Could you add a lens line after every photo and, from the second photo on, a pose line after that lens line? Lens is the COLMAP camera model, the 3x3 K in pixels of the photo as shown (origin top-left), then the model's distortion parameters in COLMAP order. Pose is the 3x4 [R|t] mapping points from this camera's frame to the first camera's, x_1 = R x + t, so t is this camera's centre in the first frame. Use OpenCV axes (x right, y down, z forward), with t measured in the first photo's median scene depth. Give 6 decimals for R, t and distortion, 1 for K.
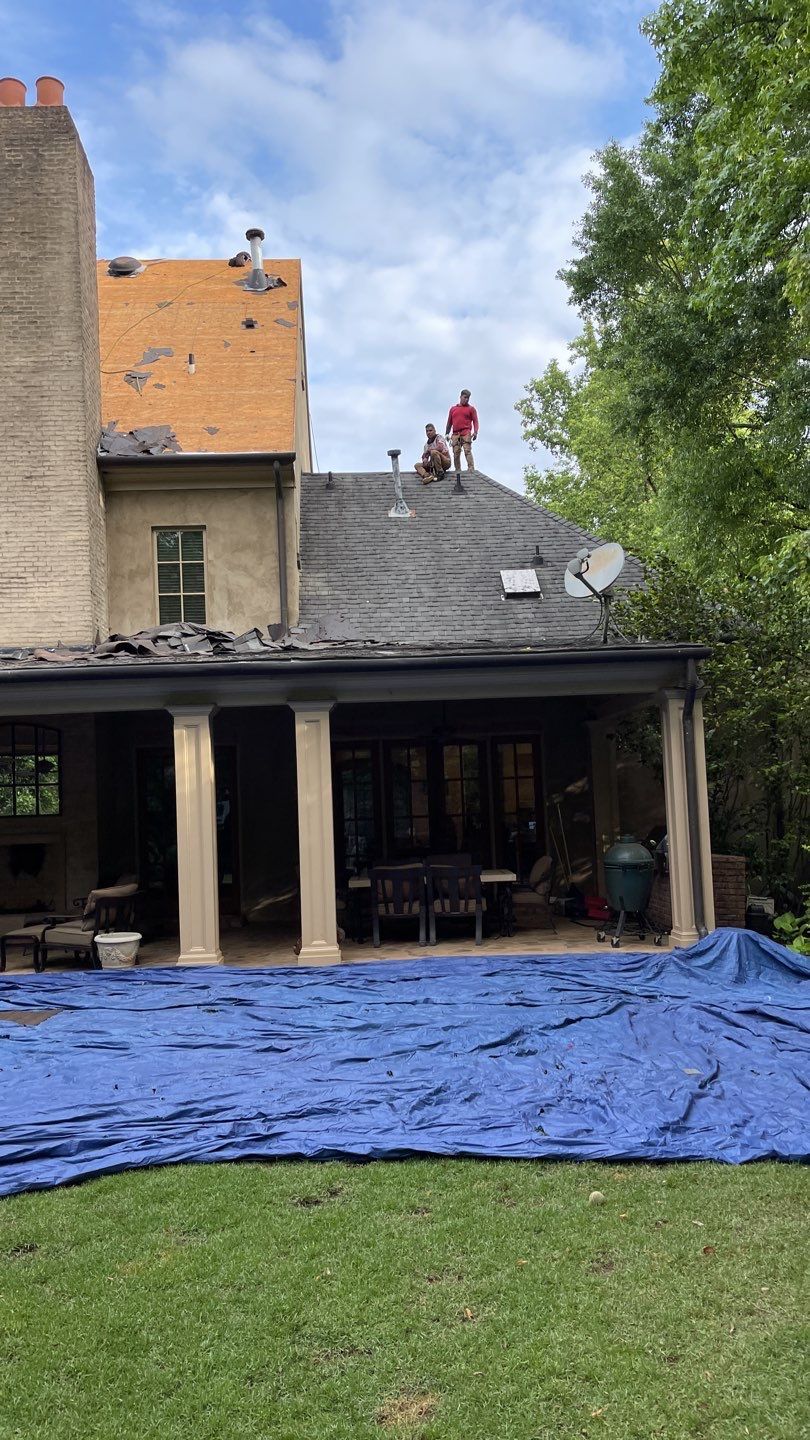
lens RADIAL K [[1083.5, 0, 411.7], [0, 1083.5, 751.0], [0, 0, 1]] dist [0.060782, -0.052556]
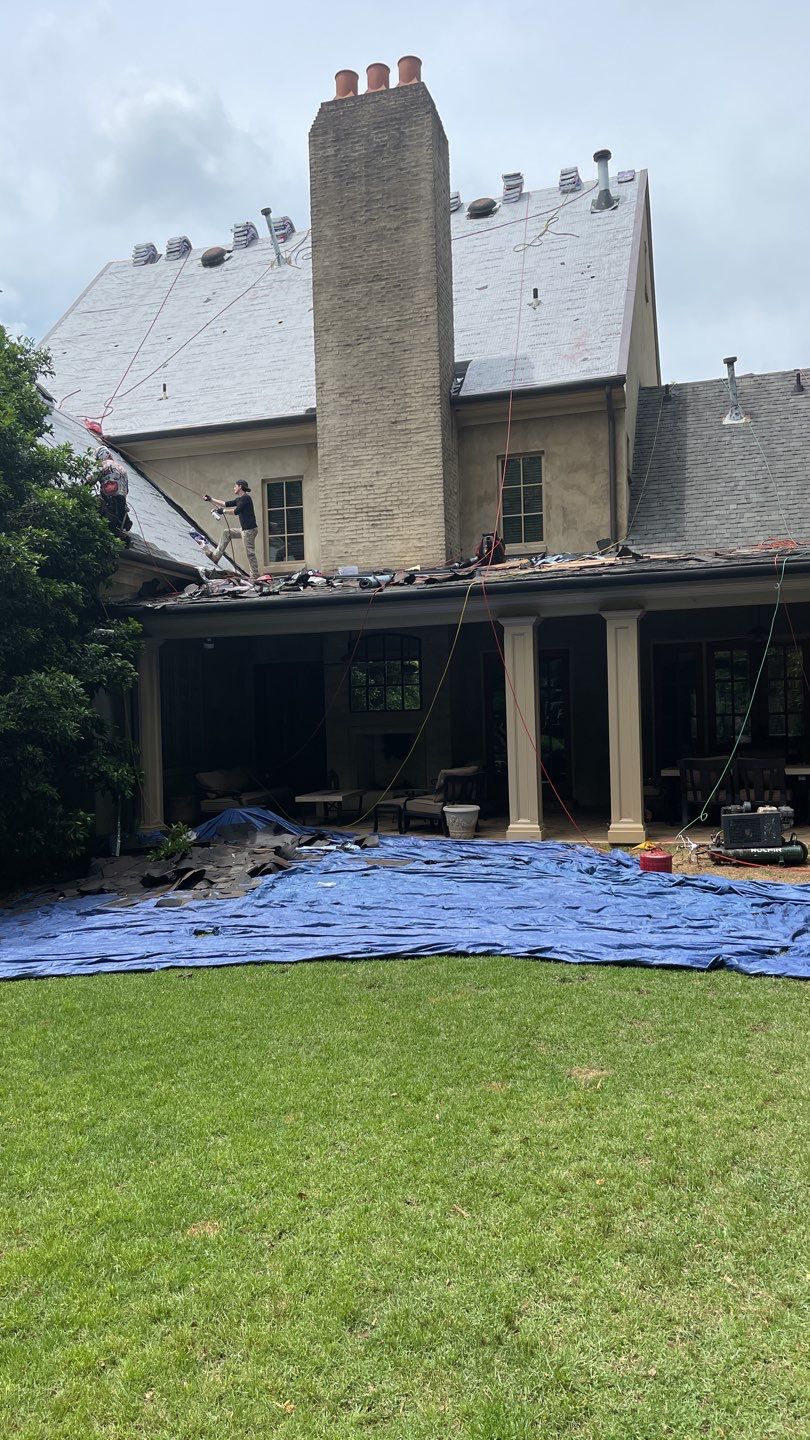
lens RADIAL K [[1085.3, 0, 404.3], [0, 1085.3, 732.4], [0, 0, 1]] dist [0.058310, -0.065771]
pose [[0.940945, 0.012974, -0.338312, 0.087851], [0.011642, 0.997435, 0.070629, -0.001828], [0.338360, -0.070397, 0.938380, -0.171647]]
